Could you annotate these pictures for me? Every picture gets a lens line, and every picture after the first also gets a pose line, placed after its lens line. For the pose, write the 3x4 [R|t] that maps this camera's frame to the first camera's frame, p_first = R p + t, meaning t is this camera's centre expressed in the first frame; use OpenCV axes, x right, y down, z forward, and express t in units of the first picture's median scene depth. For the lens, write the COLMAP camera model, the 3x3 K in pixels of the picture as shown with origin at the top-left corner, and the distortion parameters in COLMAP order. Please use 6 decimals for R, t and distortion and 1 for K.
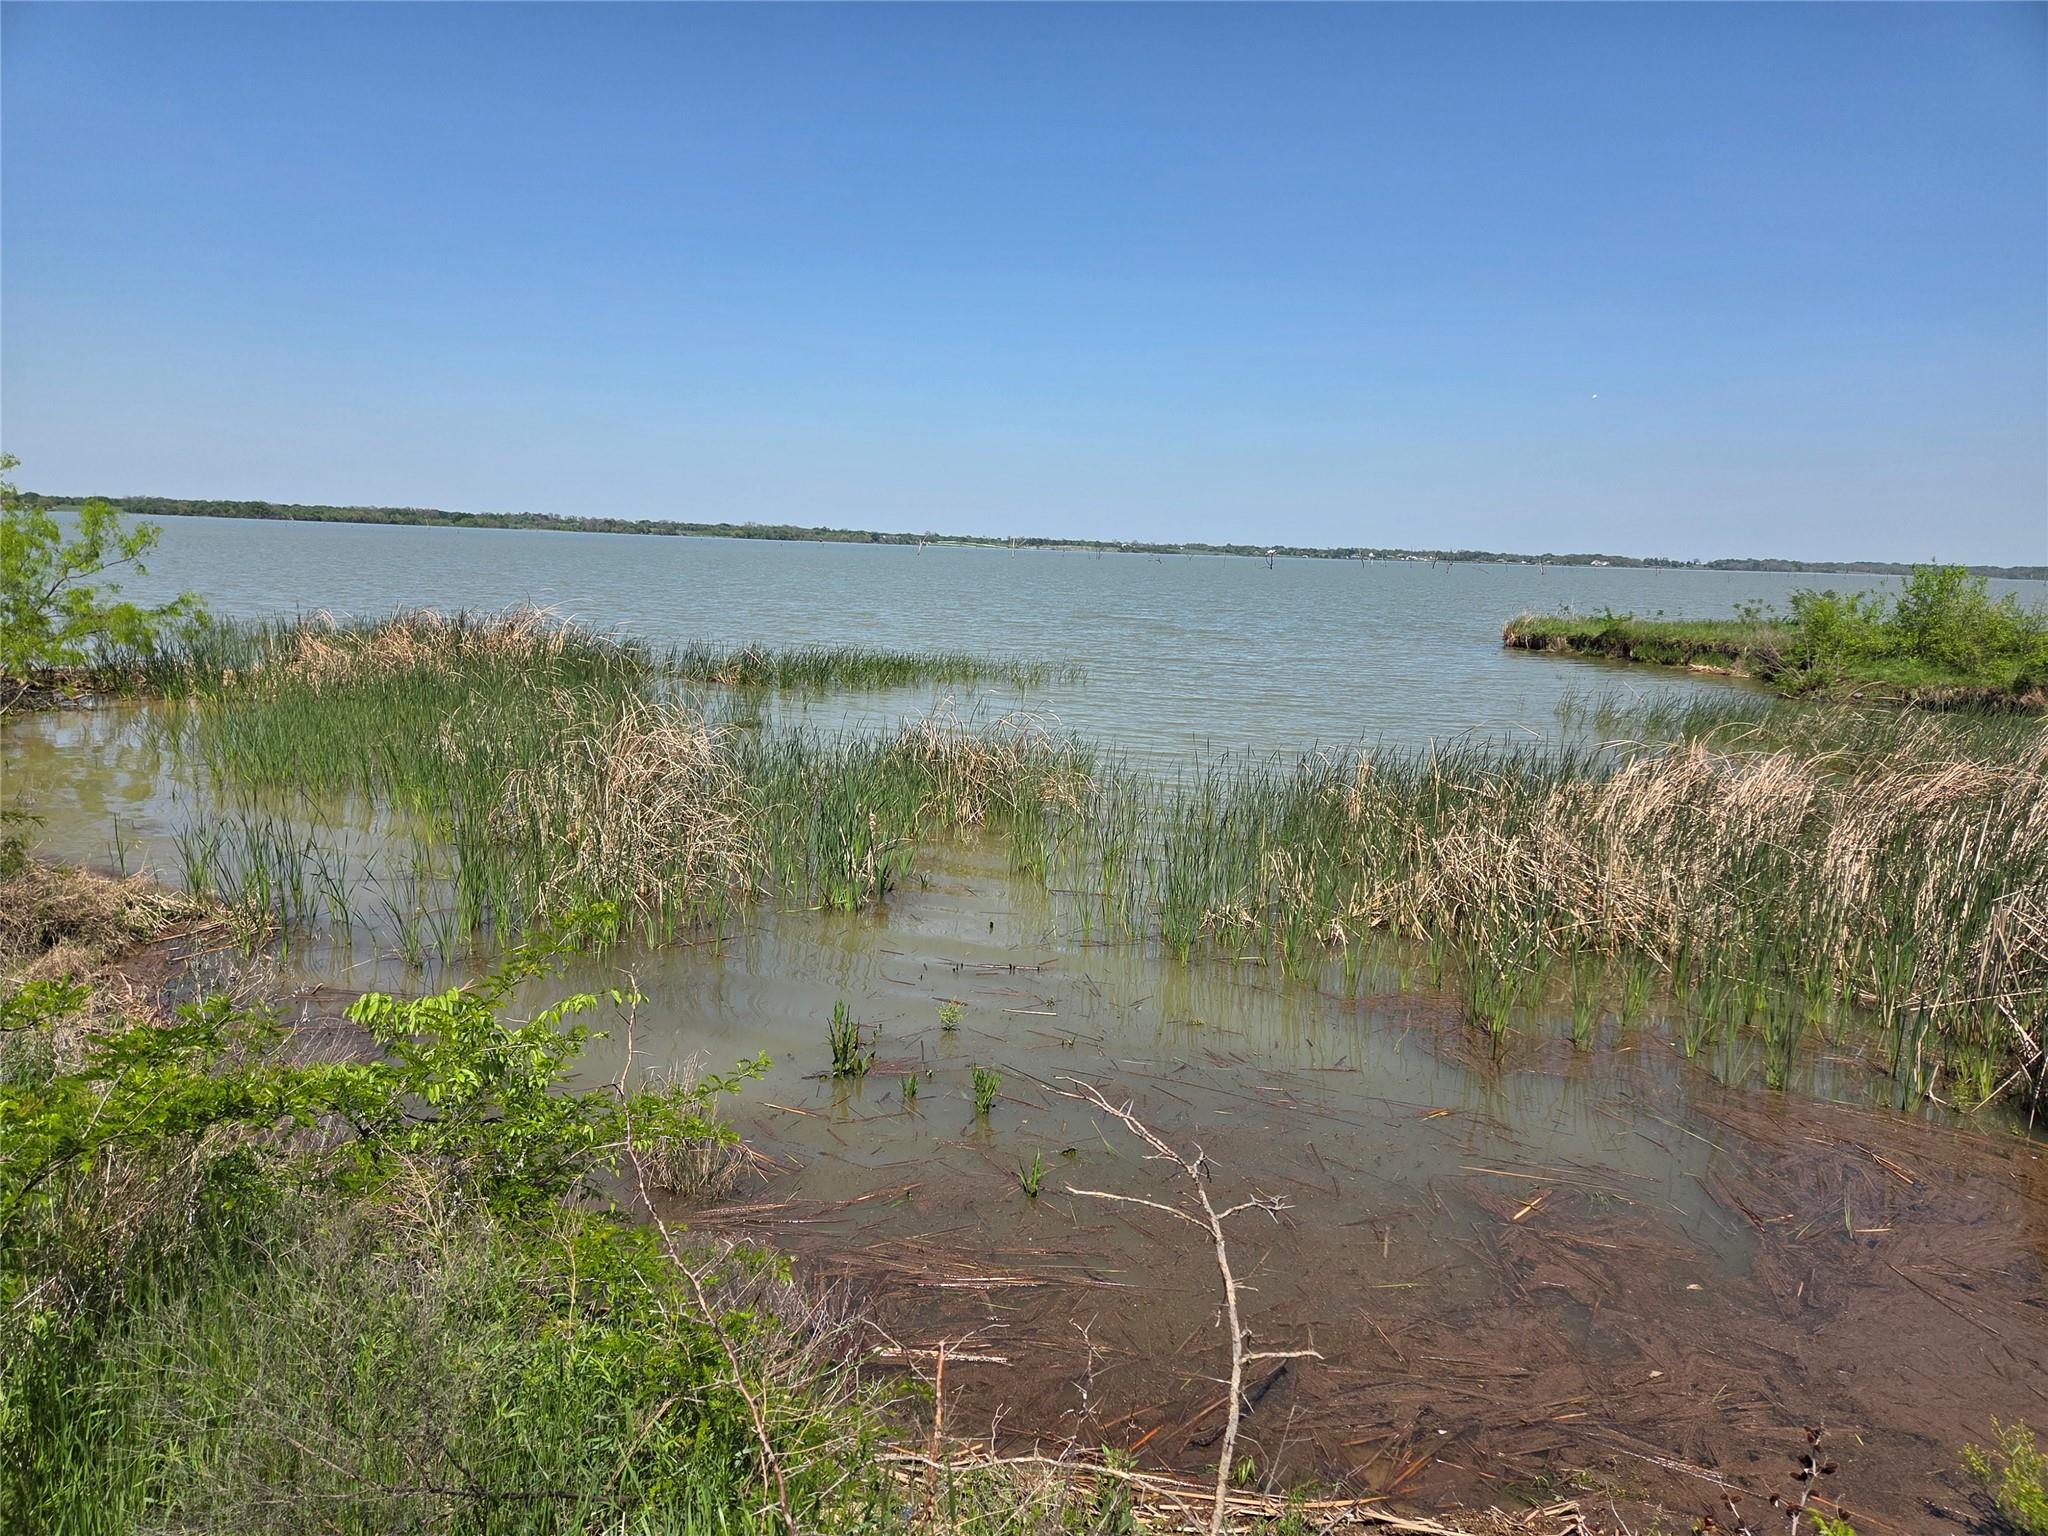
lens RADIAL K [[1373.6, 0, 1027.2], [0, 1373.6, 758.1], [0, 0, 1]] dist [0.057345, -0.002158]
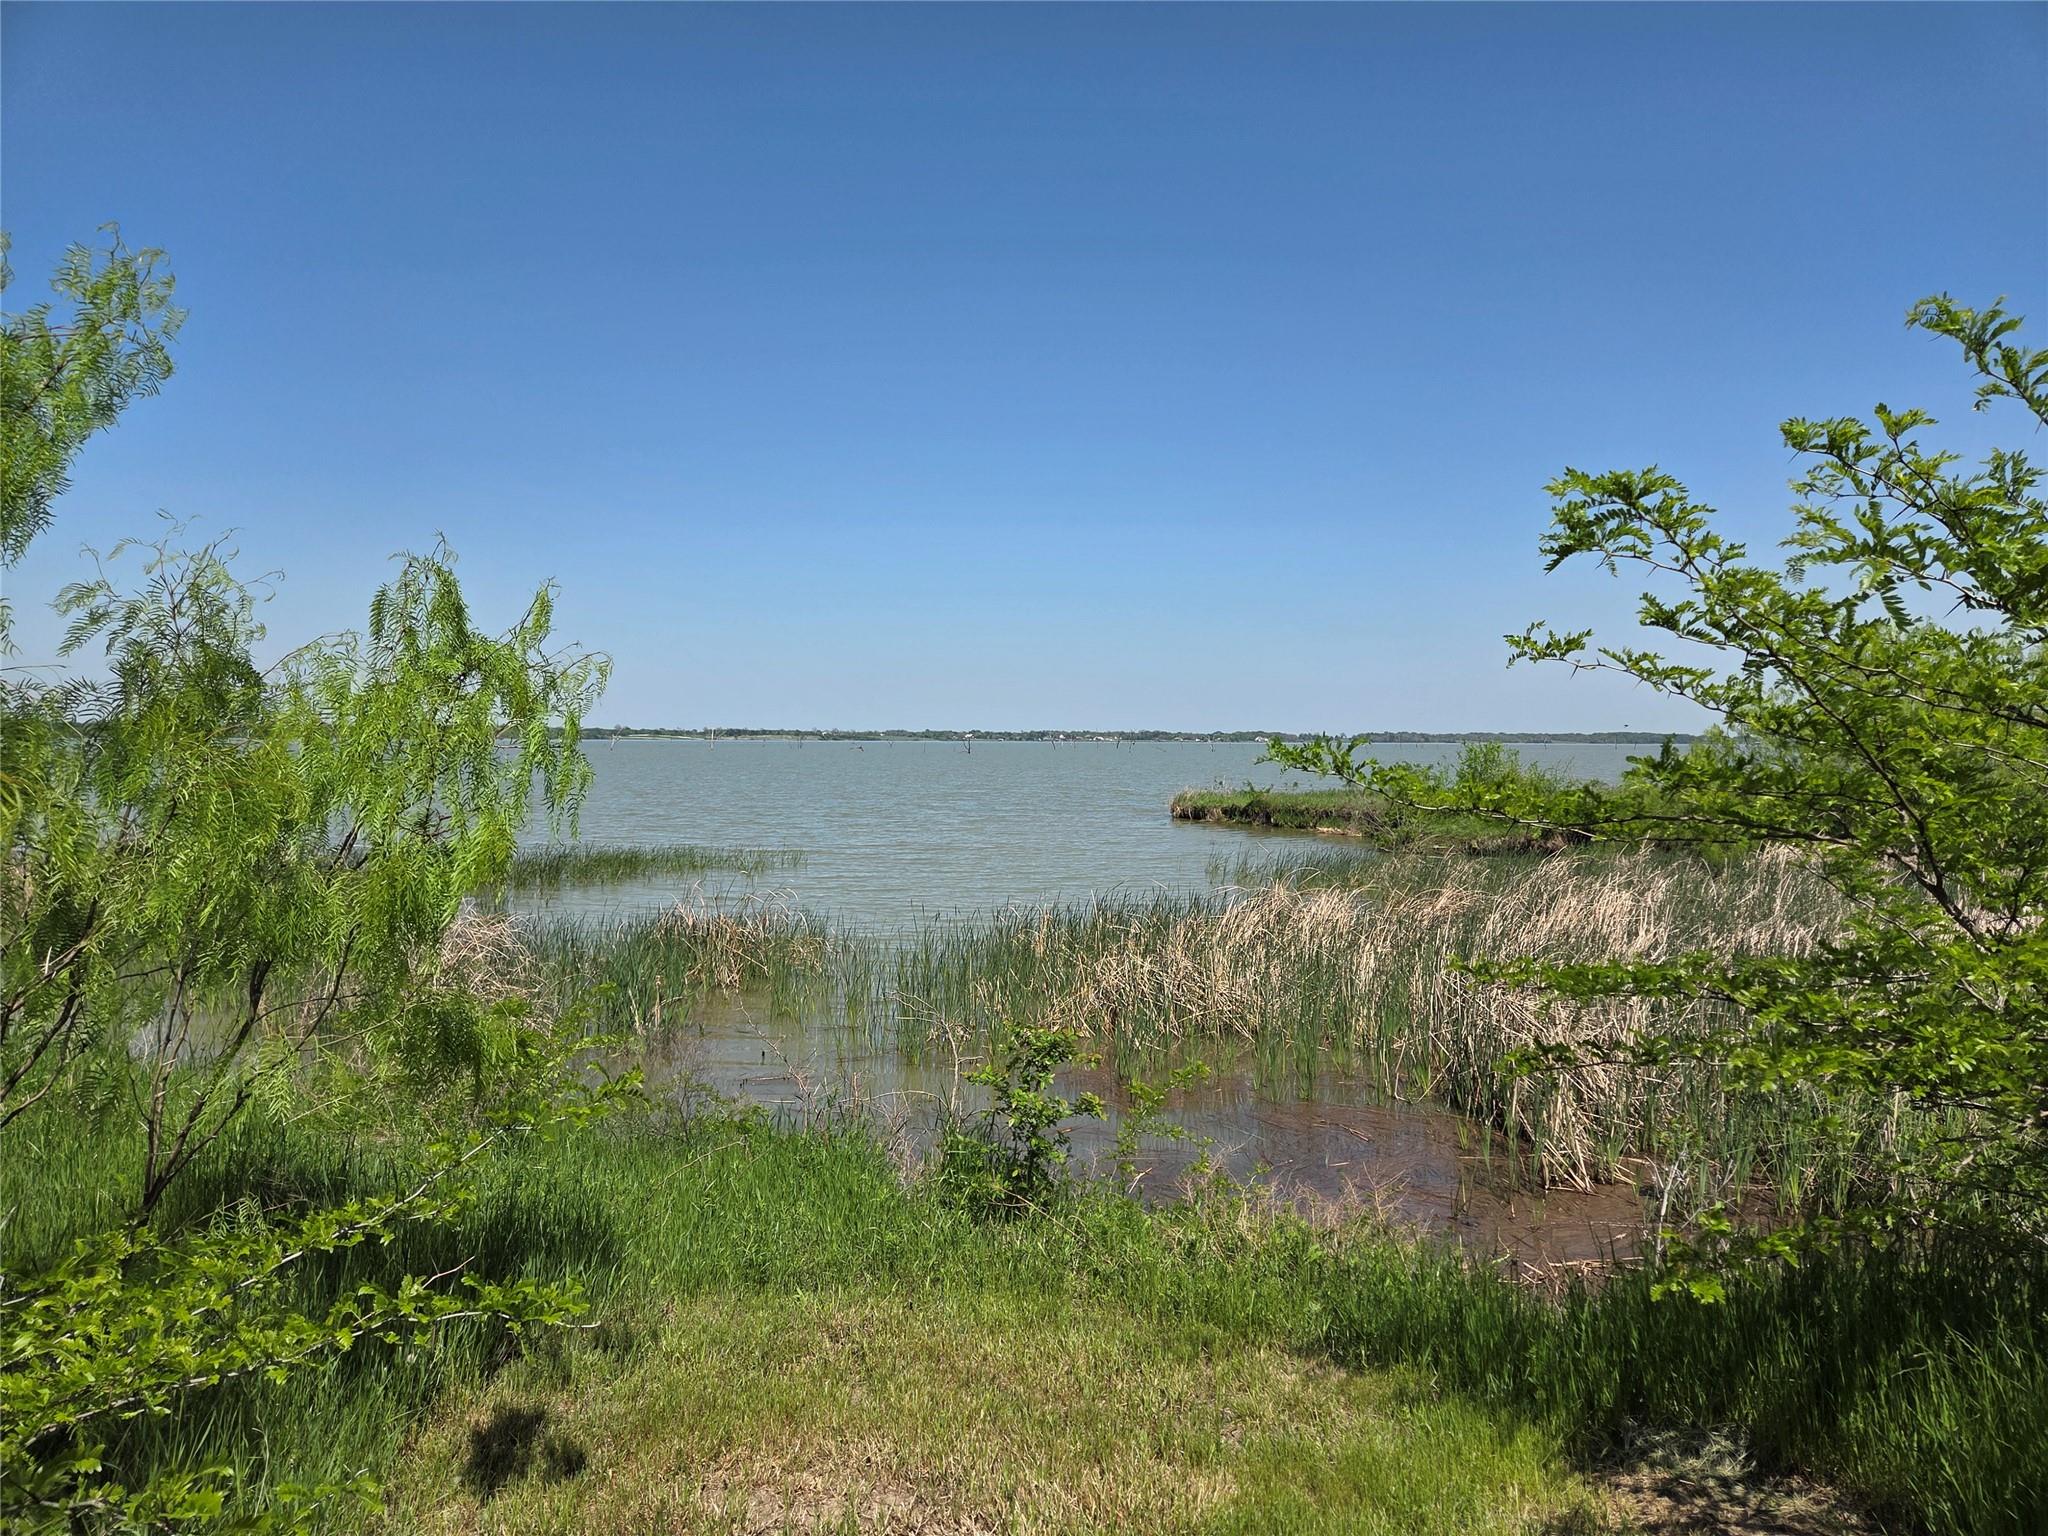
lens RADIAL K [[1373.6, 0, 1035.0], [0, 1373.6, 769.2], [0, 0, 1]] dist [0.057345, -0.002158]
pose [[0.975077, -0.035455, 0.219015, -0.018310], [0.062689, 0.990952, -0.118678, 0.009770], [-0.212825, 0.129450, 0.968477, -0.115543]]
